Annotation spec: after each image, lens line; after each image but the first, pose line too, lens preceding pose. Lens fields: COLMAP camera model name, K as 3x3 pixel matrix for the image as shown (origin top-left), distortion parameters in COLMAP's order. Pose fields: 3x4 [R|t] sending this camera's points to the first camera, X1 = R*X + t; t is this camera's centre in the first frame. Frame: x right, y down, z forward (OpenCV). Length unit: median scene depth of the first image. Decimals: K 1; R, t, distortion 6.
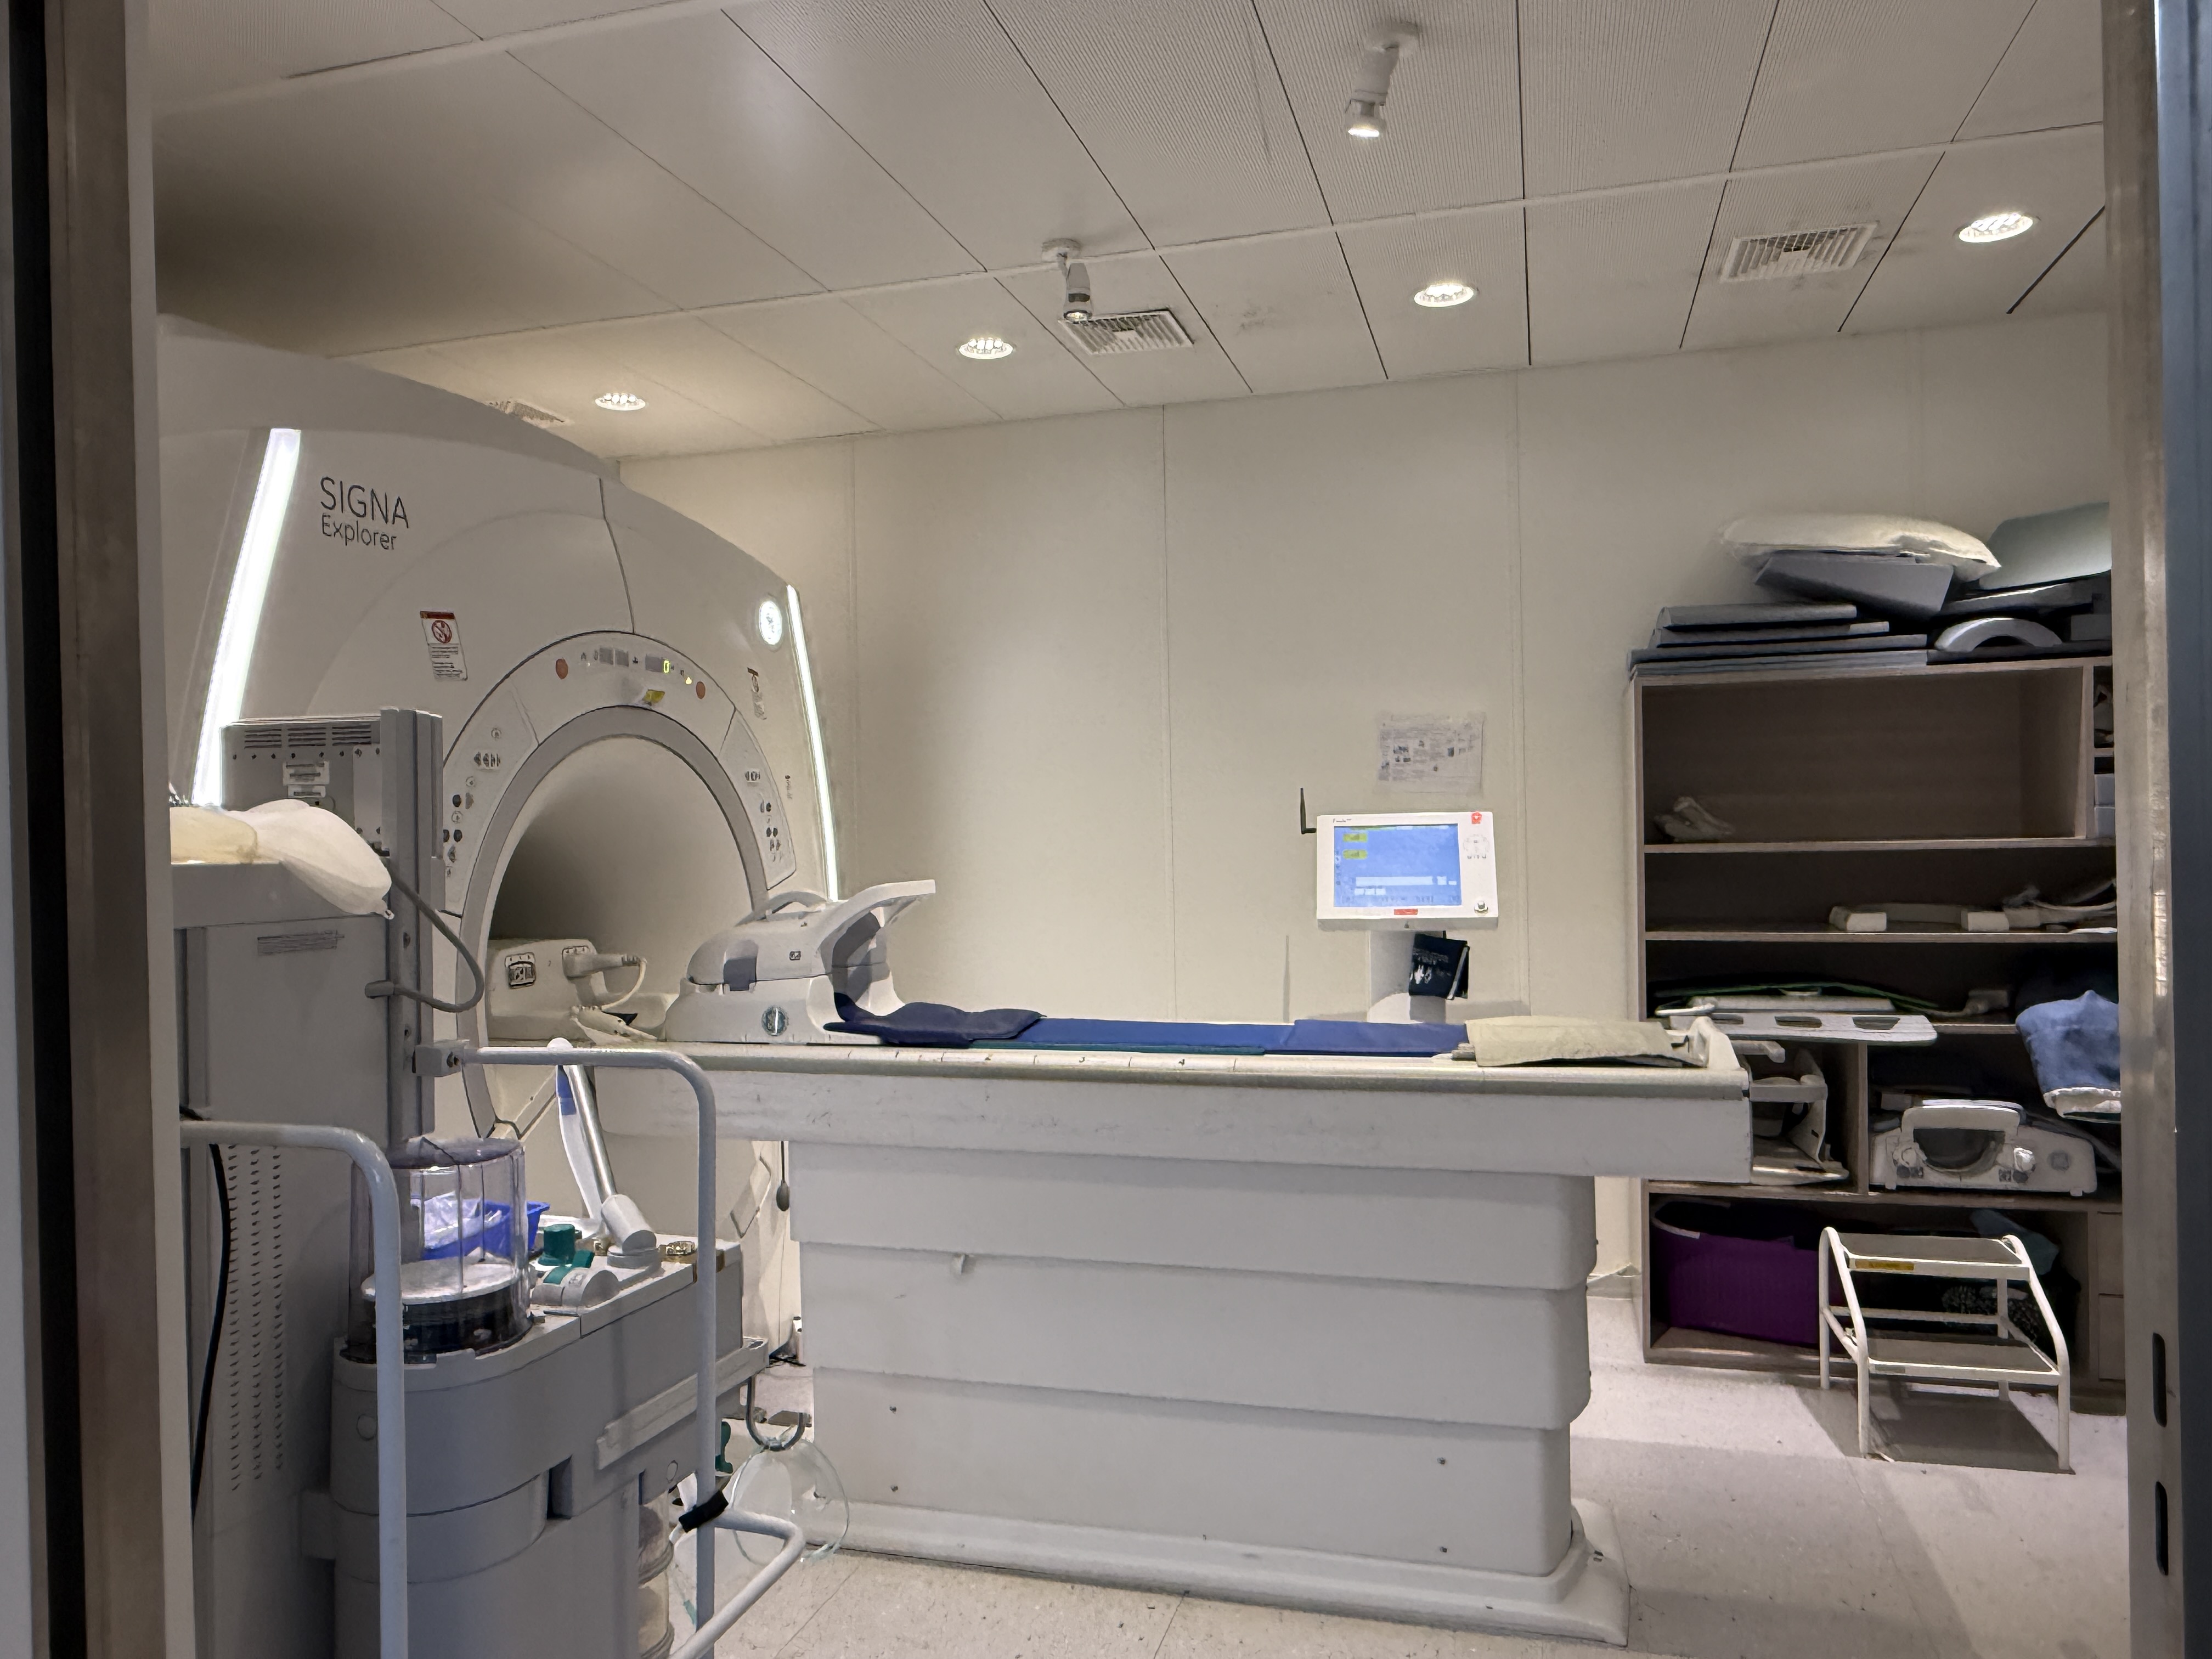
lens RADIAL K [[1538.4, 0, 1111.9], [0, 1538.4, 836.4], [0, 0, 1]] dist [-0.031647, 0.034668]
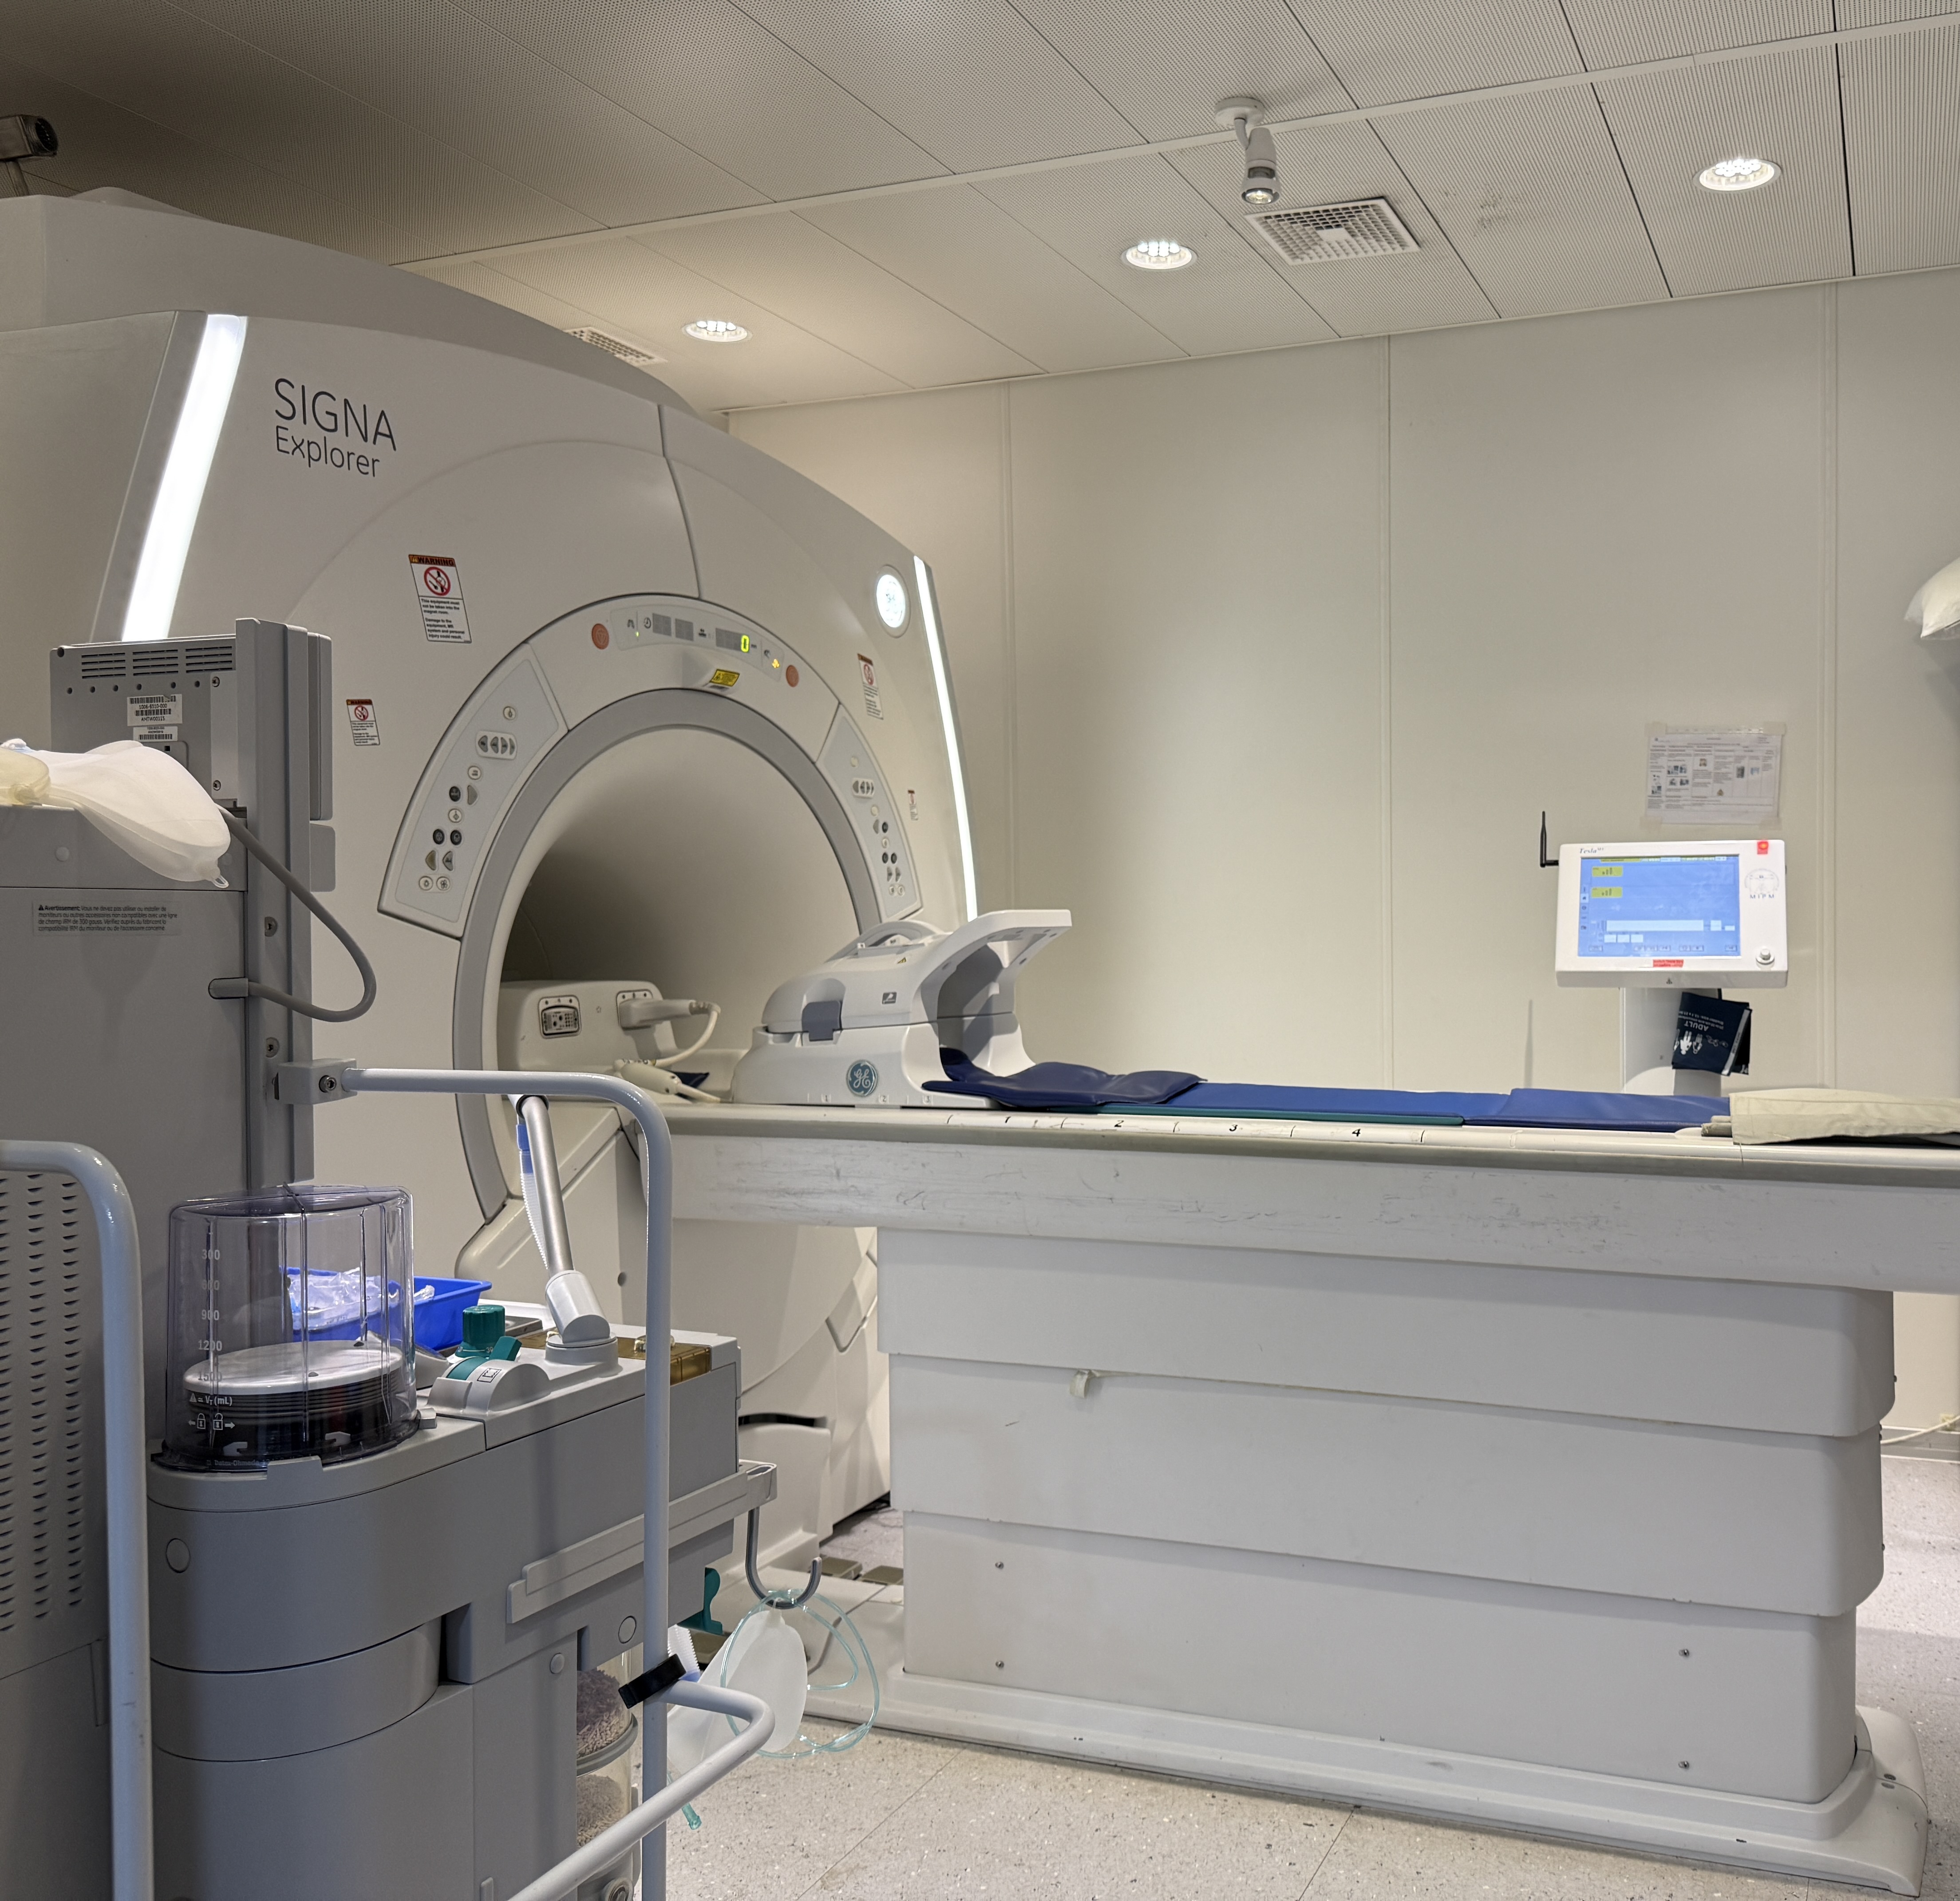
lens RADIAL K [[1841.4, 0, 1264.9], [0, 1841.4, 948.1], [0, 0, 1]] dist [0.011654, 0.000000]
pose [[0.998719, 0.013217, -0.048839, 0.039623], [-0.011899, 0.999560, 0.027179, 0.024842], [0.049177, -0.026563, 0.998437, 0.055436]]
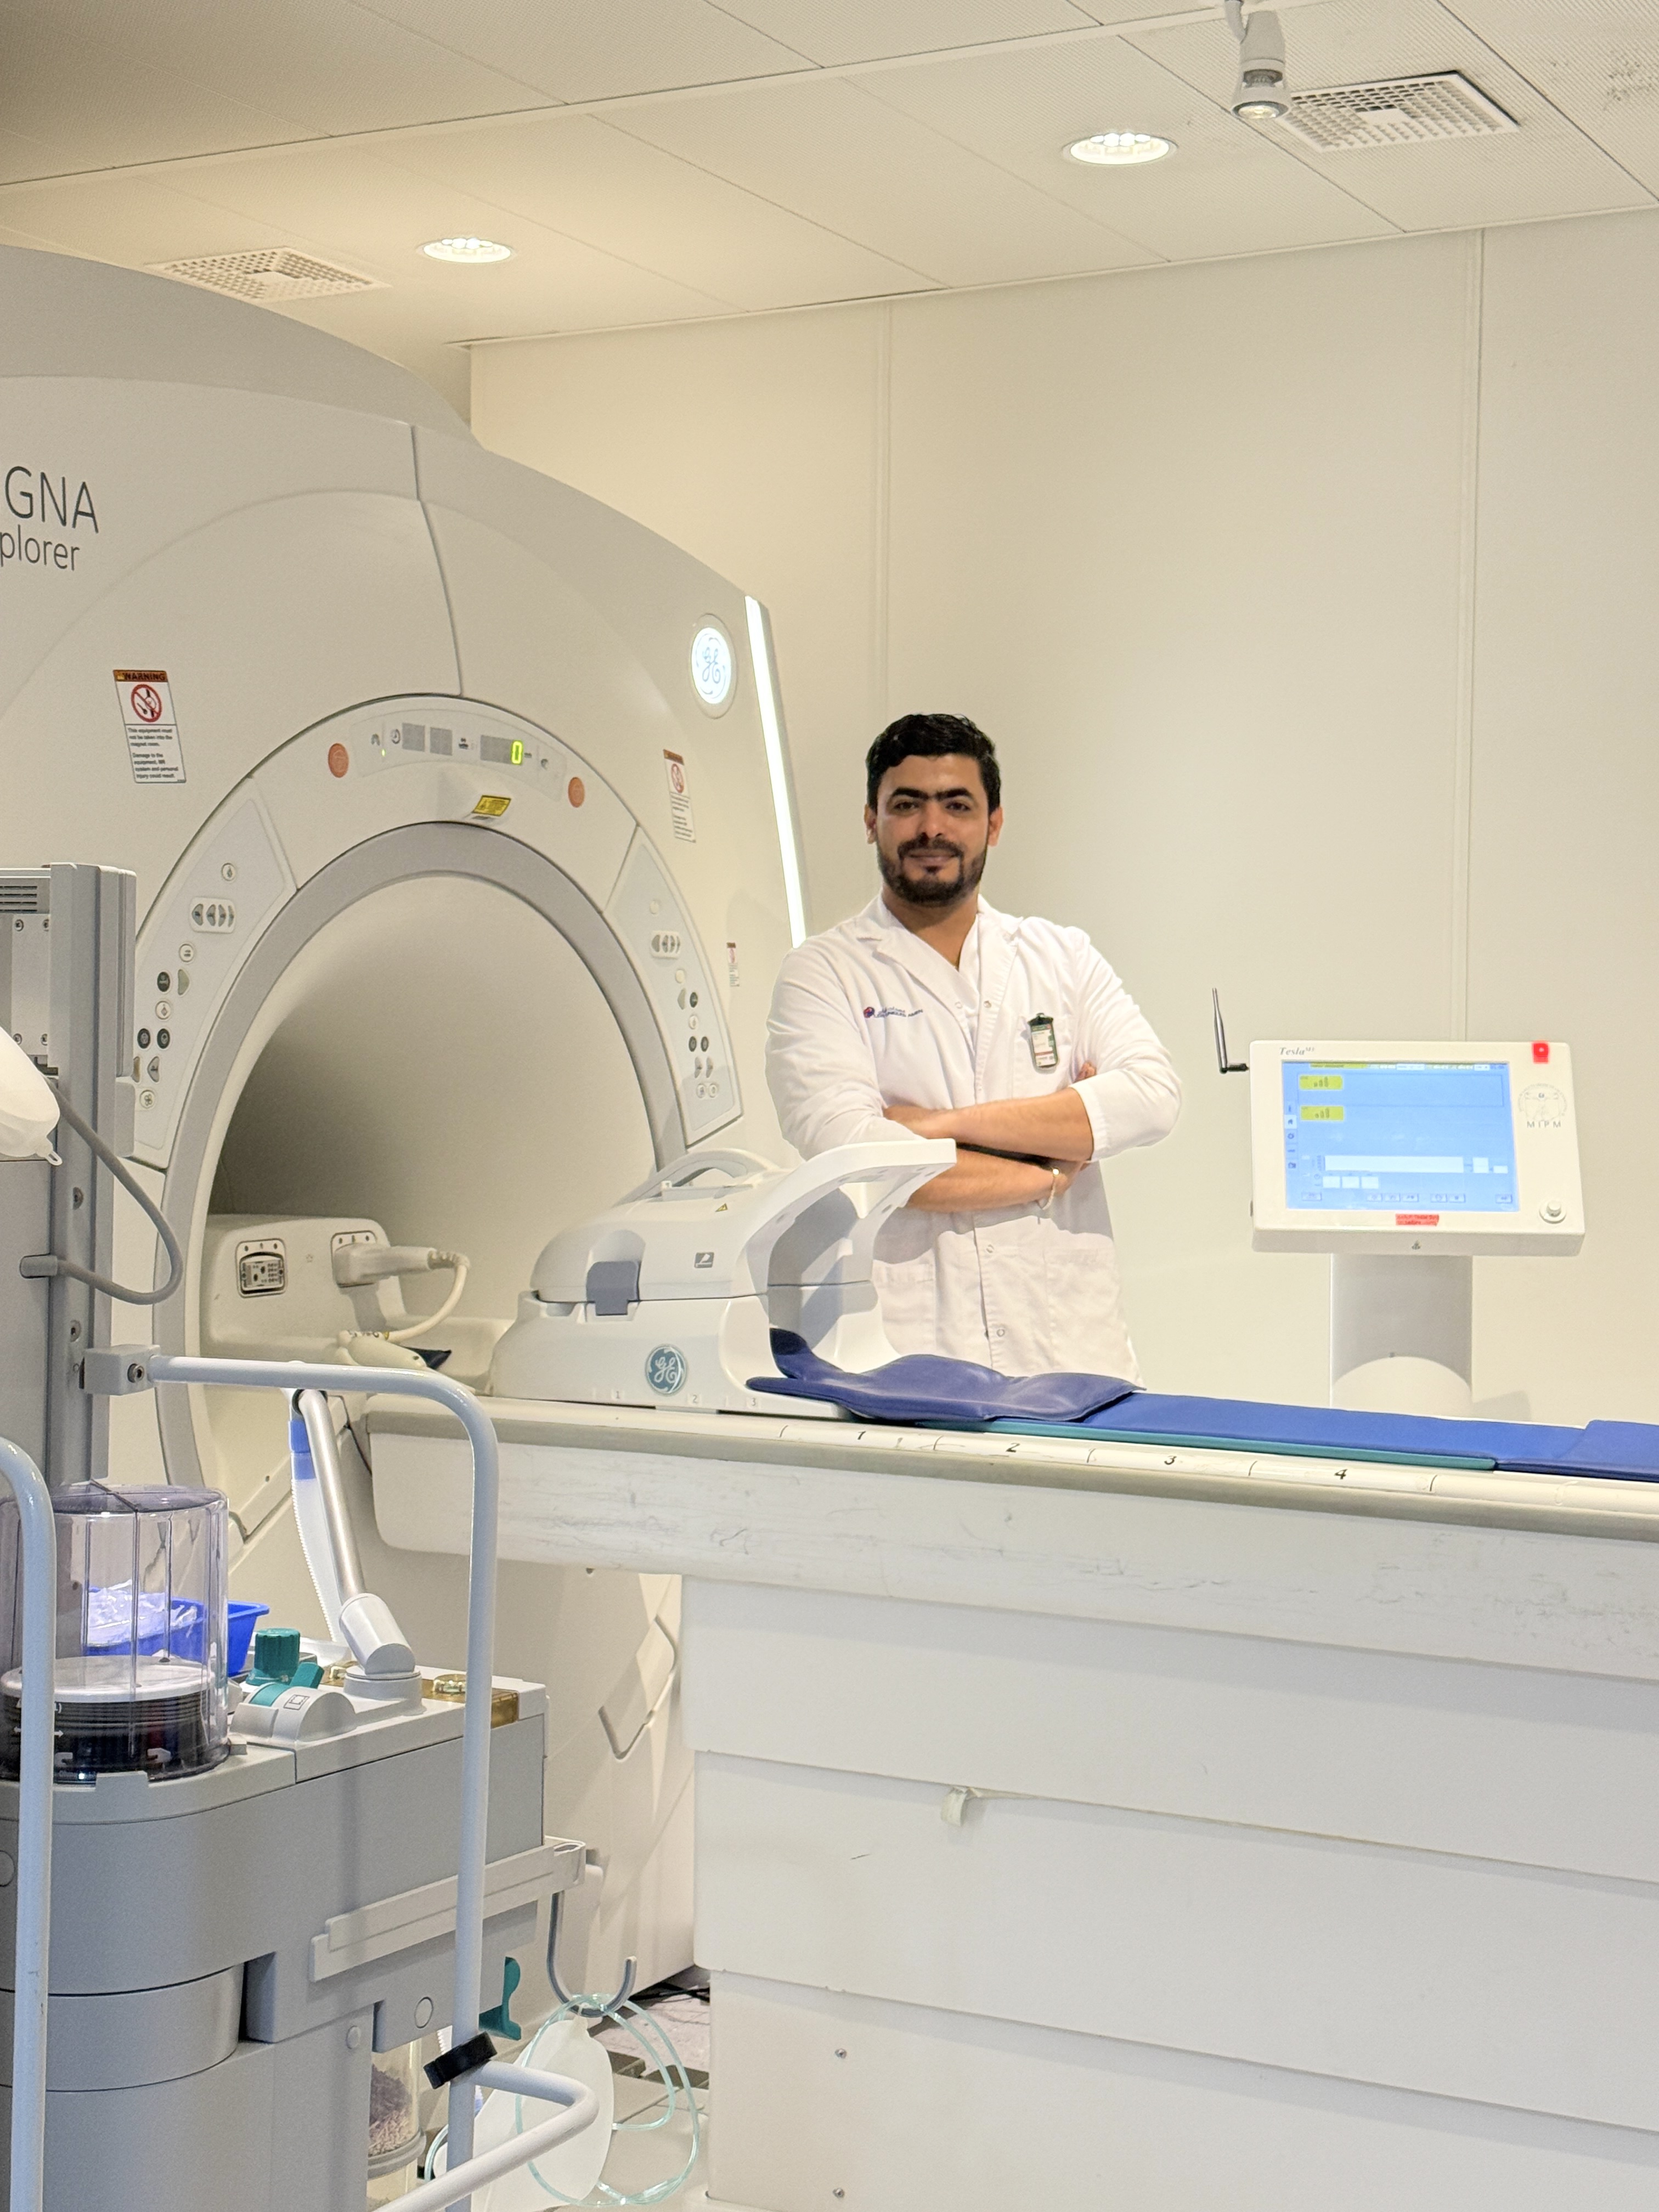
lens RADIAL K [[3142.1, 0, 788.3], [0, 3142.1, 1094.7], [0, 0, 1]] dist [0.091445, 0.000000]
pose [[0.976925, 0.034370, -0.210801, 0.079556], [-0.031538, 0.999362, 0.016783, -0.006677], [0.211243, -0.009748, 0.977385, -0.170873]]
